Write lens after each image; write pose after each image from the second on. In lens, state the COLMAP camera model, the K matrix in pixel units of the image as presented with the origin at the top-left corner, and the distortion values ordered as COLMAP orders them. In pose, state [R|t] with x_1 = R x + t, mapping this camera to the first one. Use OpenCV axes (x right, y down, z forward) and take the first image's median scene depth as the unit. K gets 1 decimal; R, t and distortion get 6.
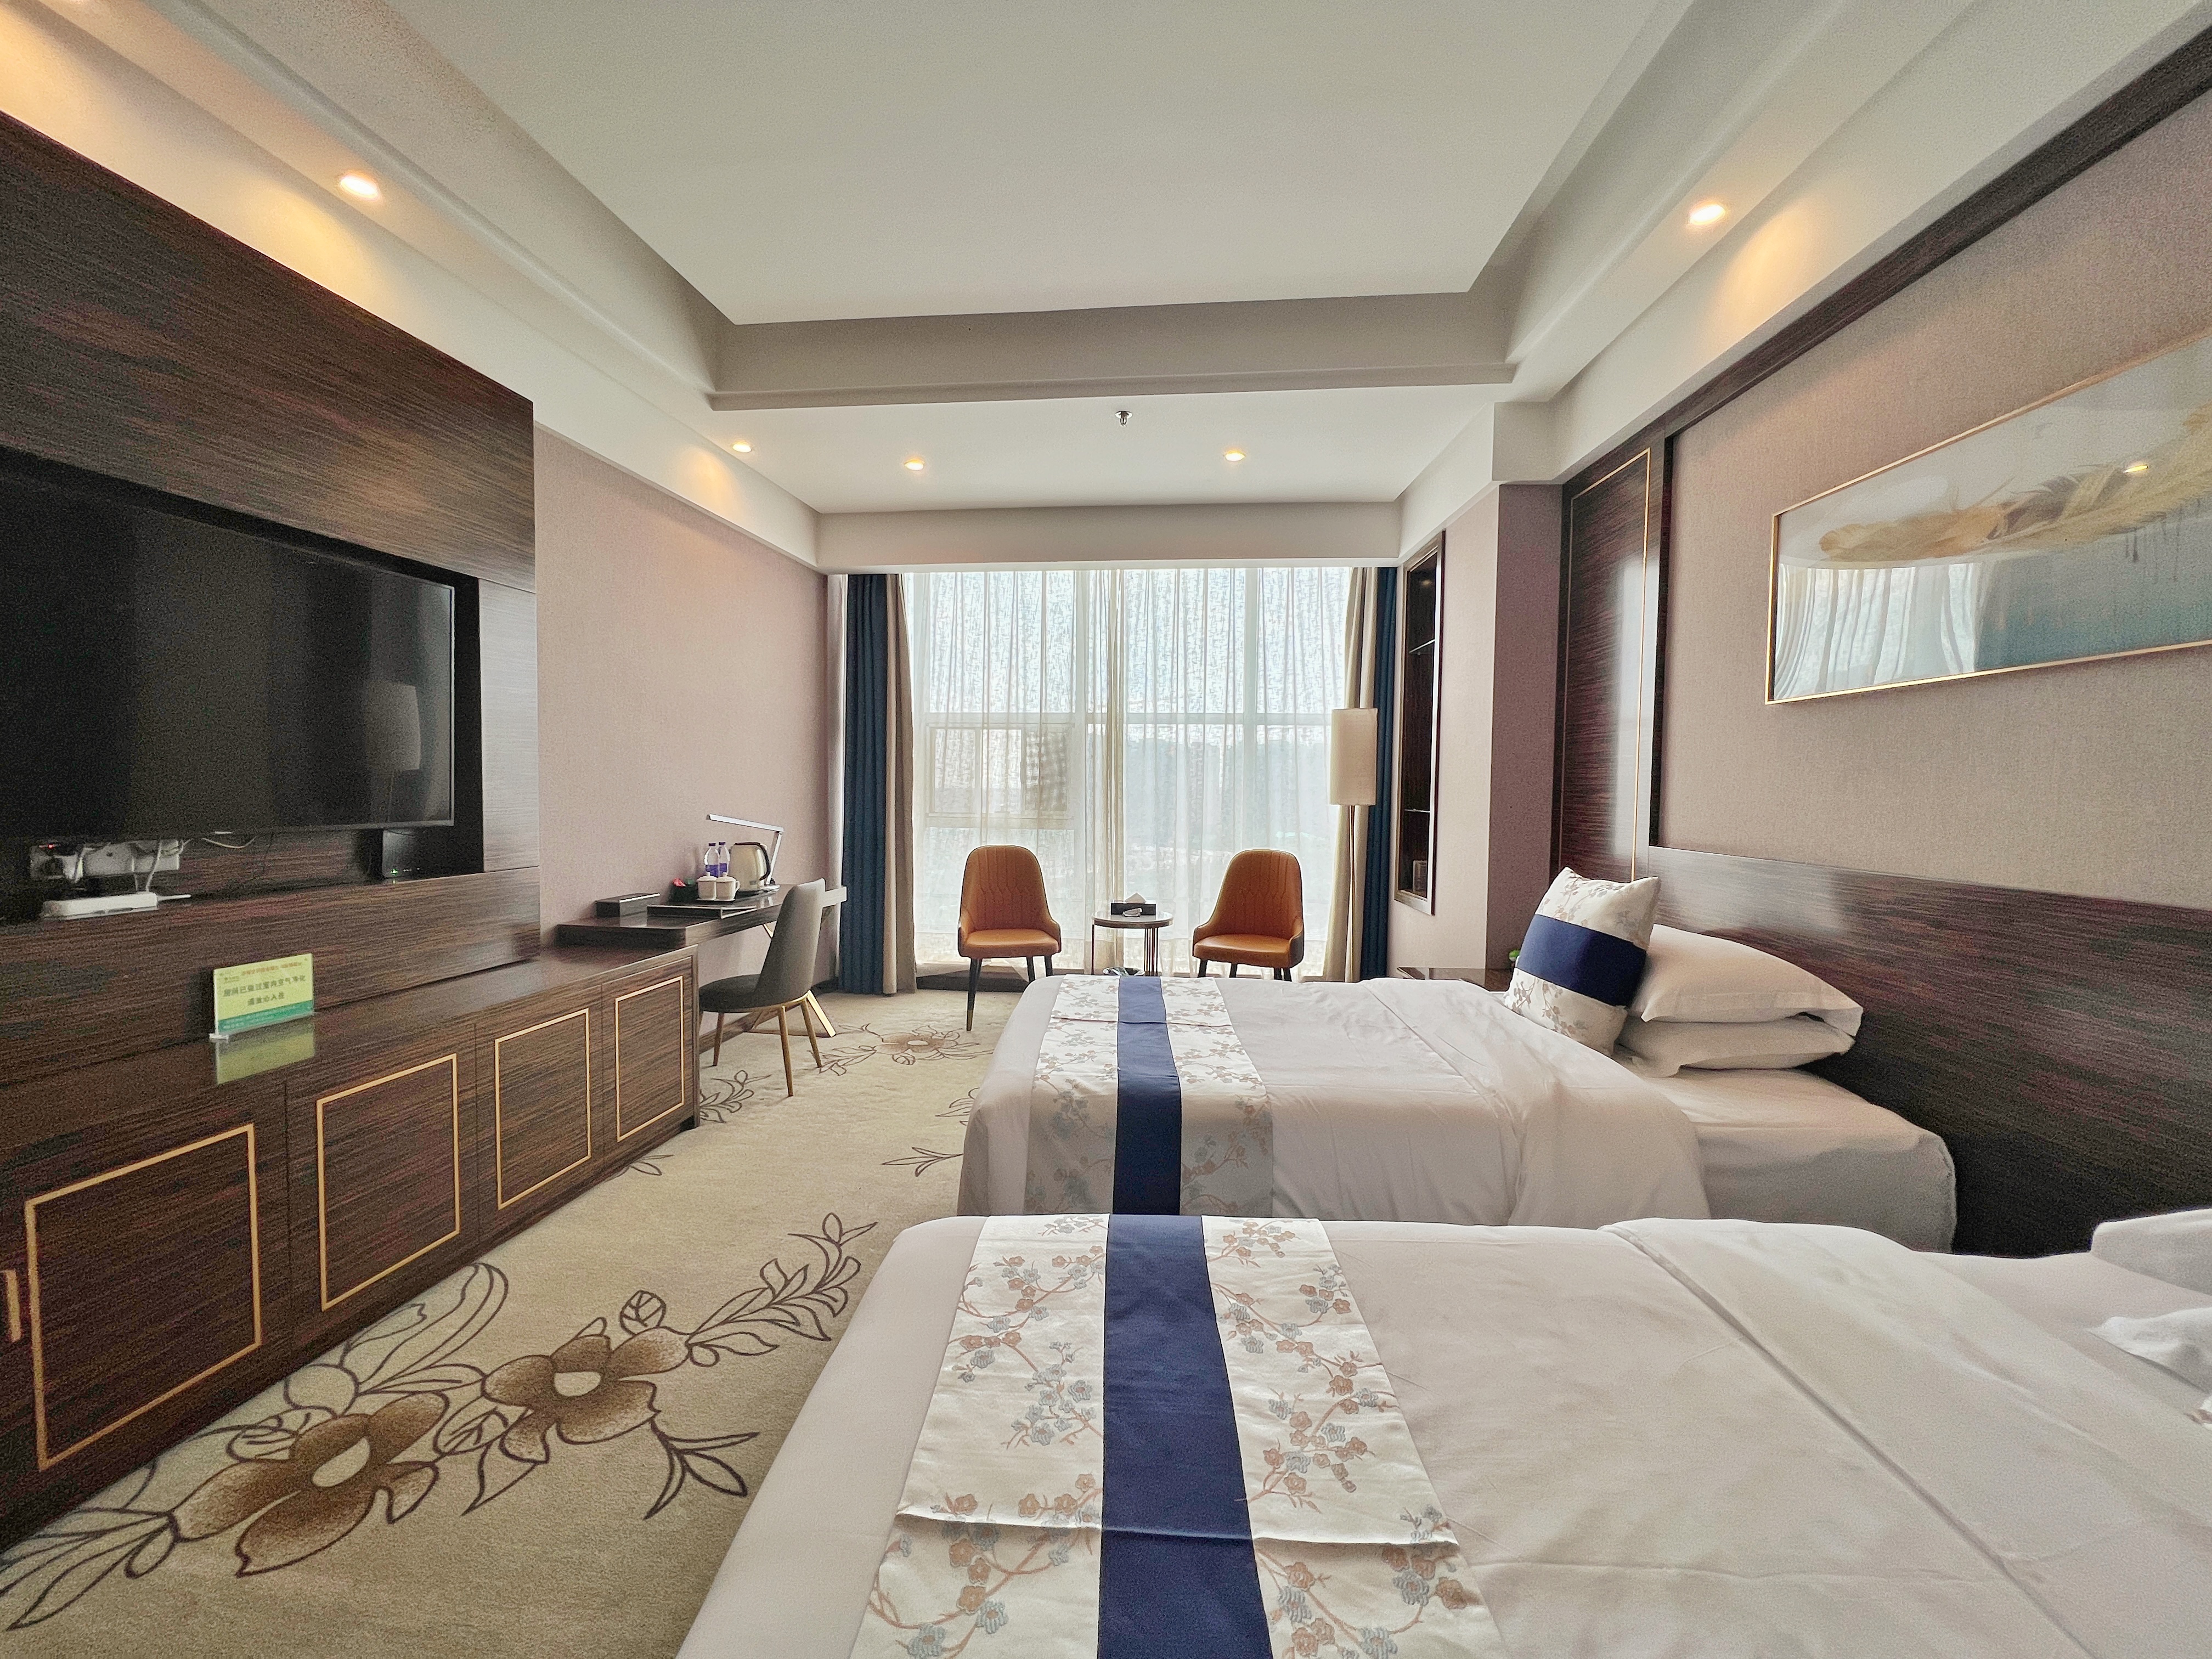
lens RADIAL K [[888.3, 0, 1097.9], [0, 888.3, 823.2], [0, 0, 1]] dist [-0.001062, -0.000183]
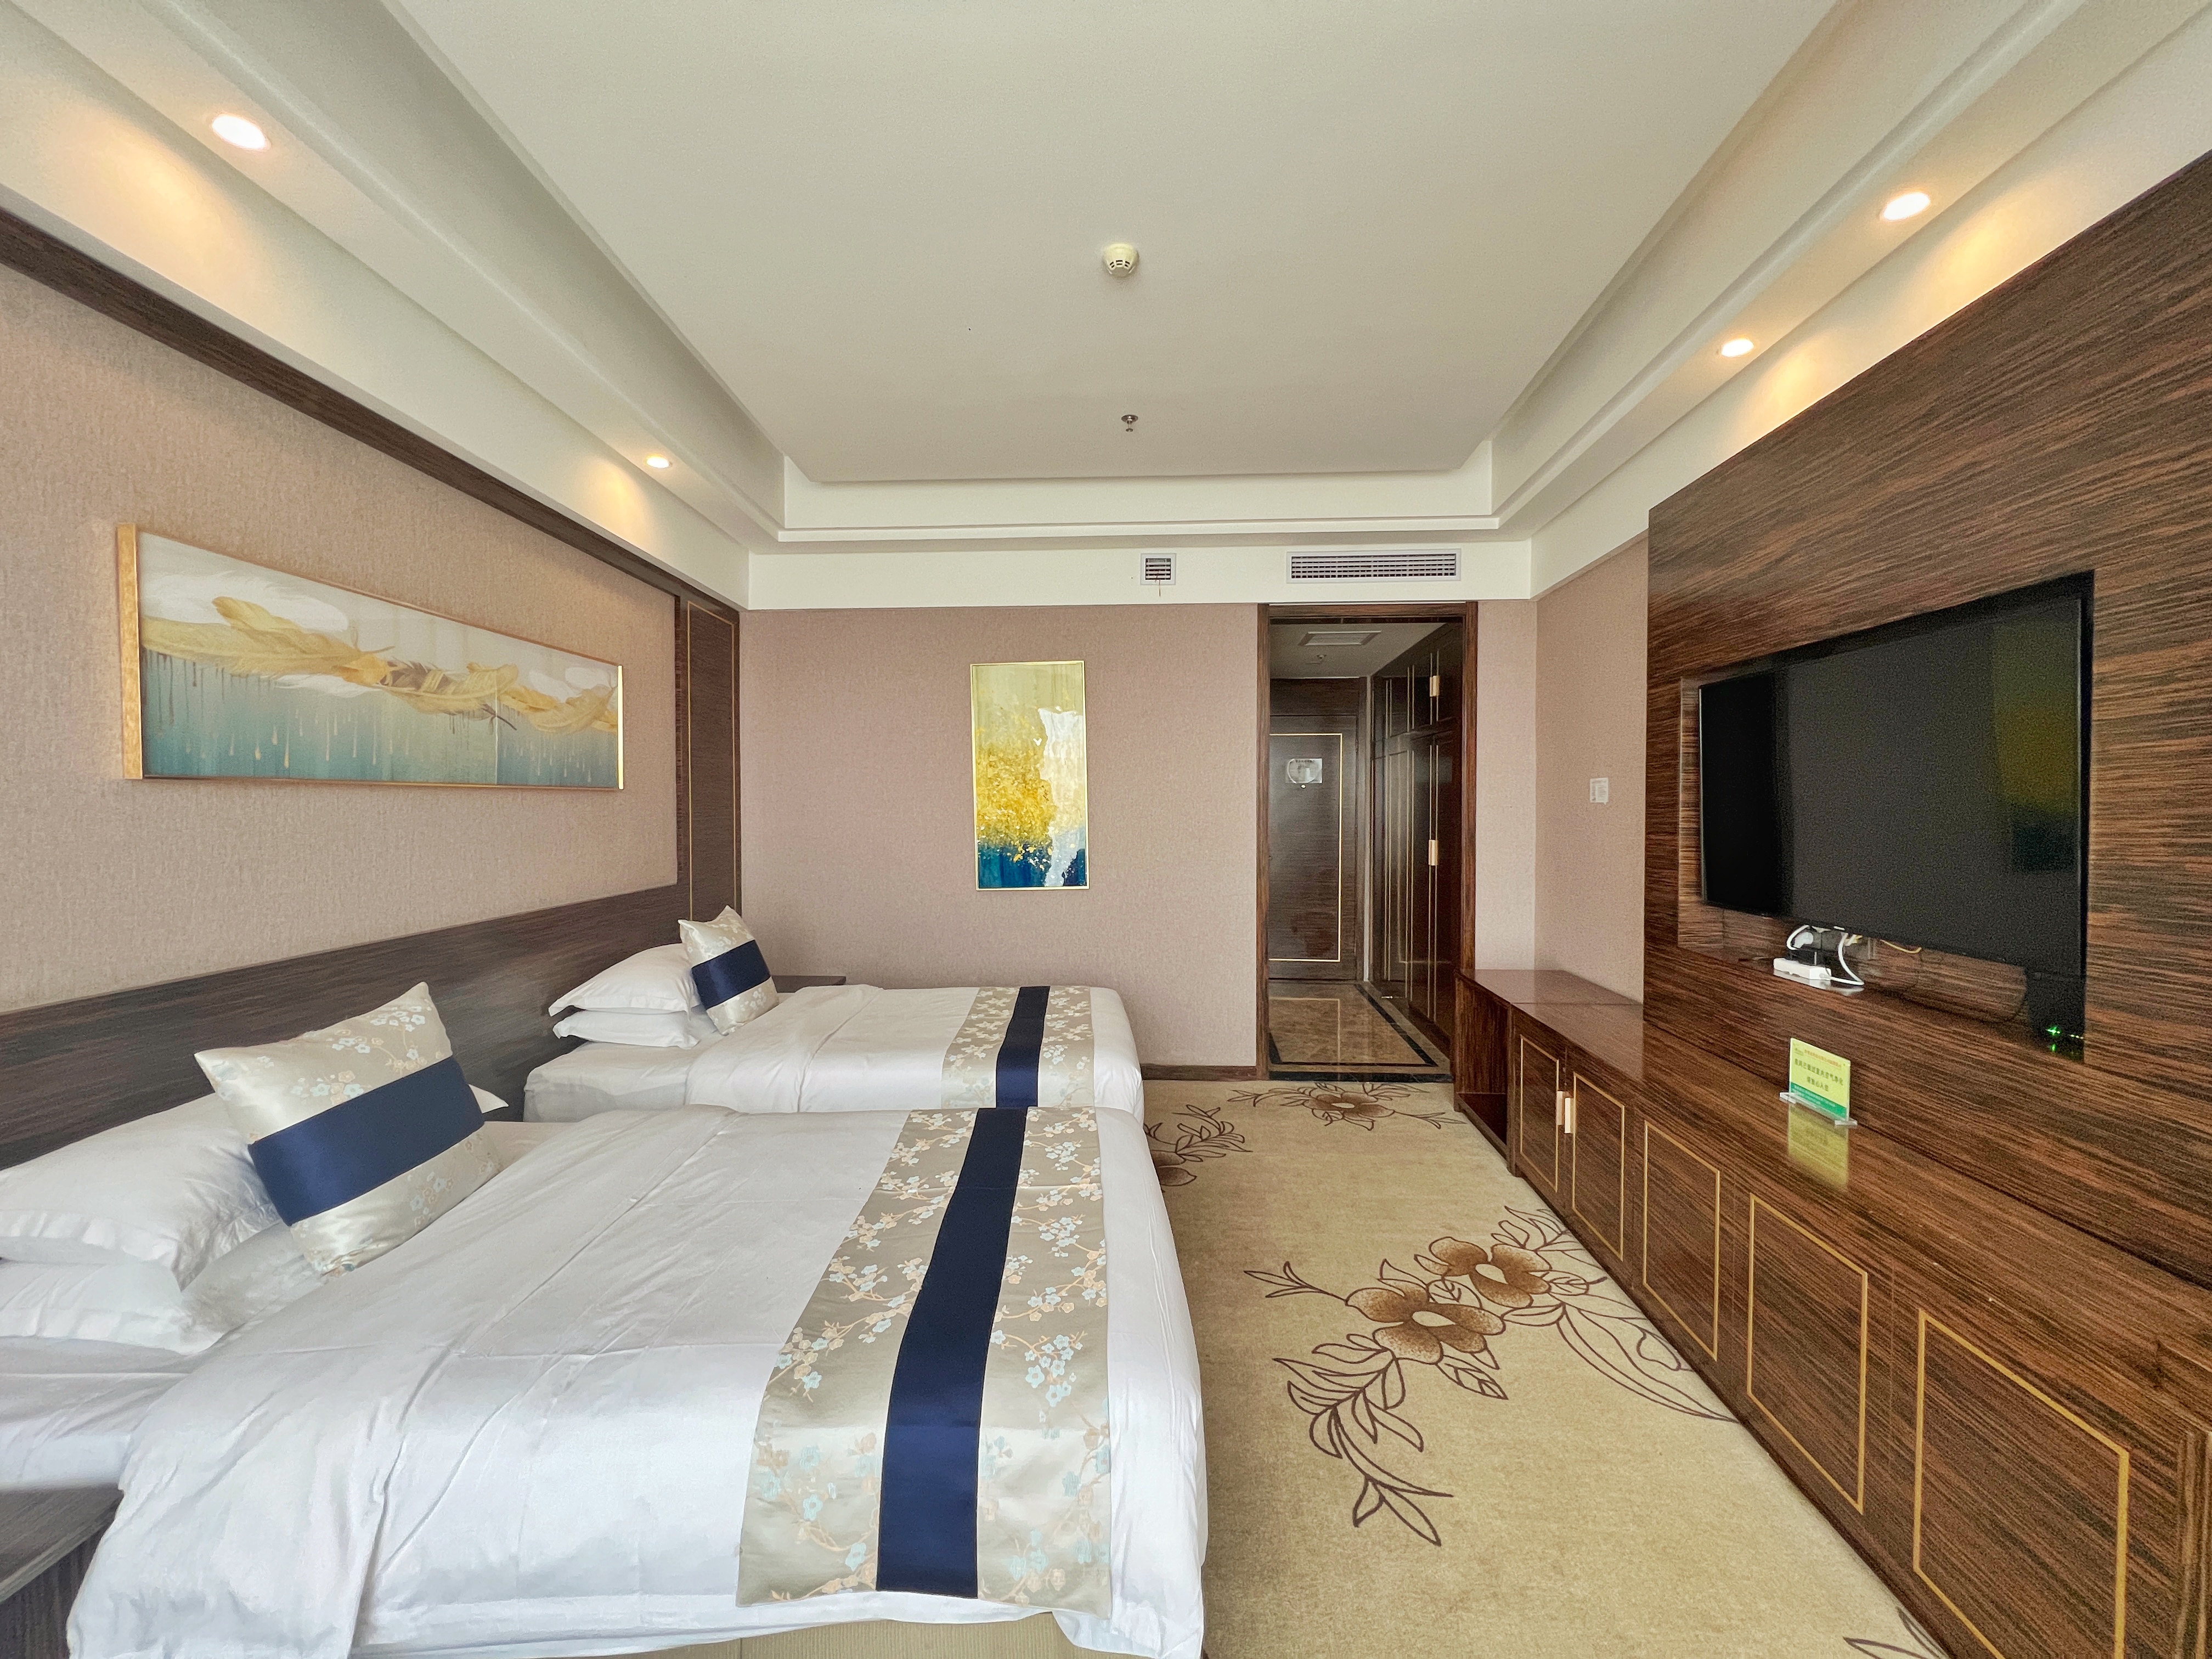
lens RADIAL K [[888.3, 0, 1097.9], [0, 888.3, 823.2], [0, 0, 1]] dist [-0.001062, -0.000183]
pose [[-0.998637, -0.009596, -0.051313, -0.006724], [-0.012785, 0.997983, 0.062184, -0.170175], [0.050612, 0.062755, -0.996745, 1.972876]]
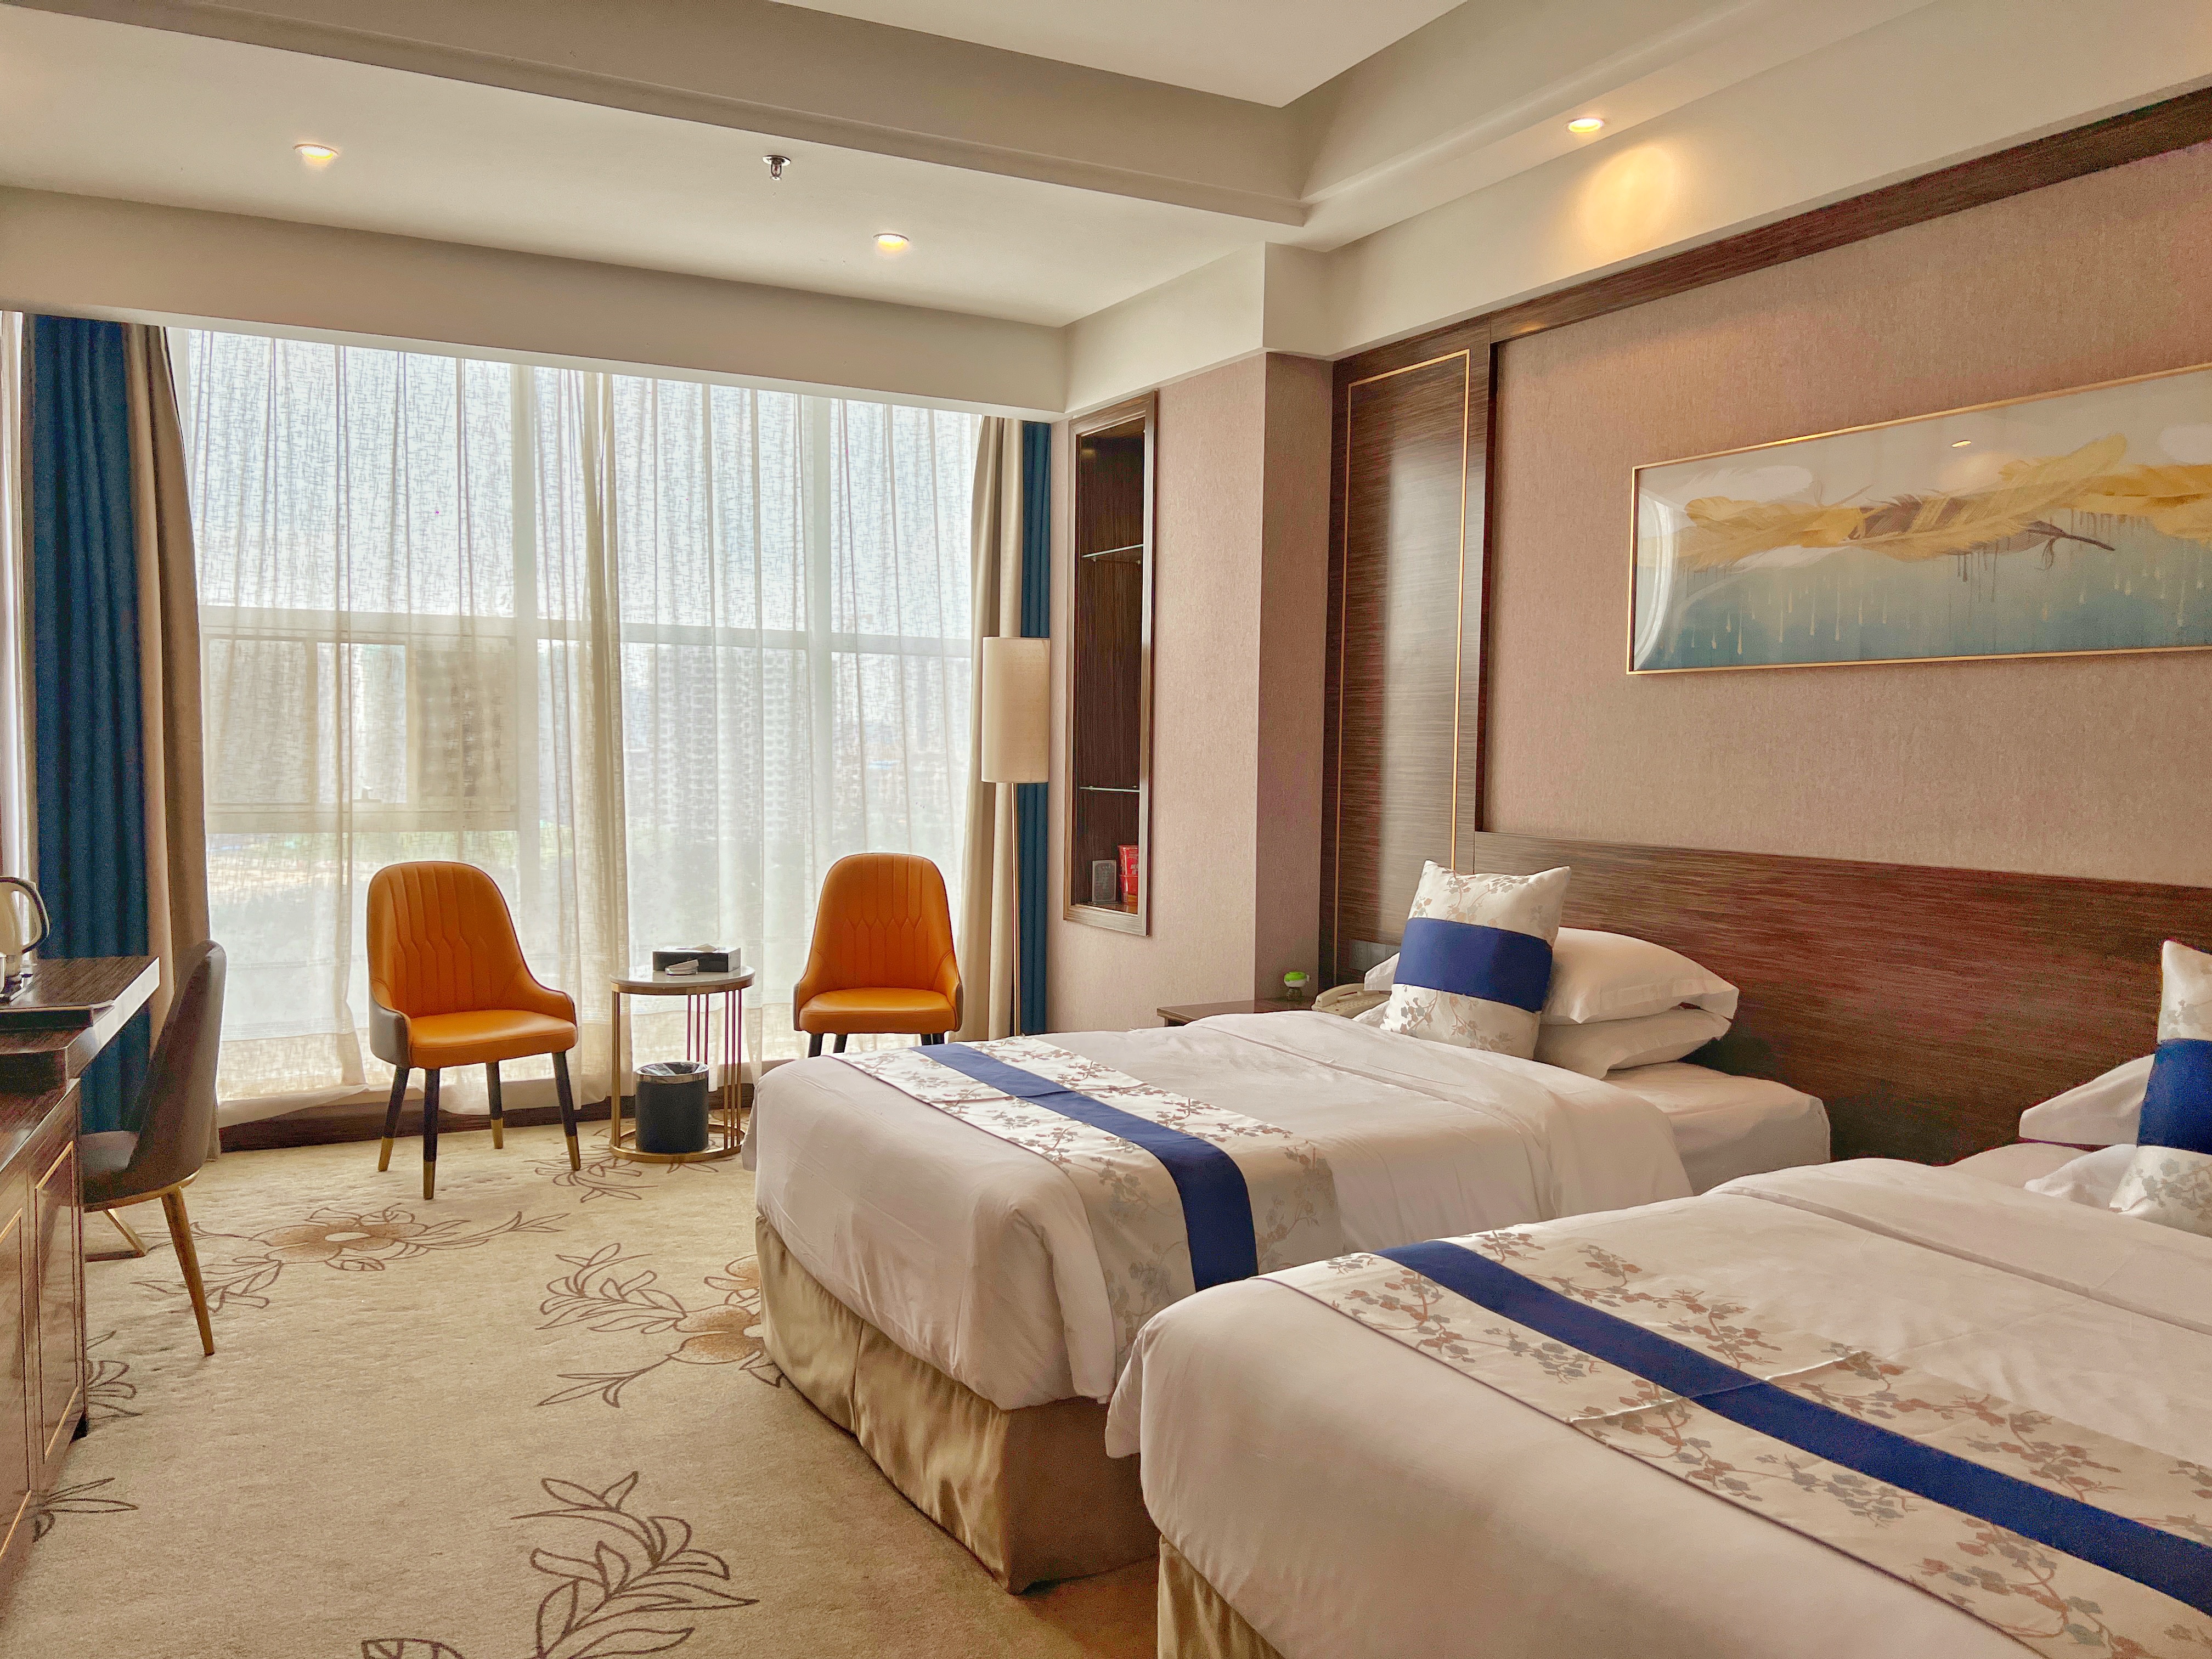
lens RADIAL K [[1659.2, 0, 1106.0], [0, 1659.2, 829.5], [0, 0, 1]] dist [0.056552, -0.076019]
pose [[0.848469, -0.029304, 0.528433, -0.690279], [0.019430, 0.999518, 0.024230, -0.028661], [-0.528888, -0.010291, 0.848629, -0.202567]]
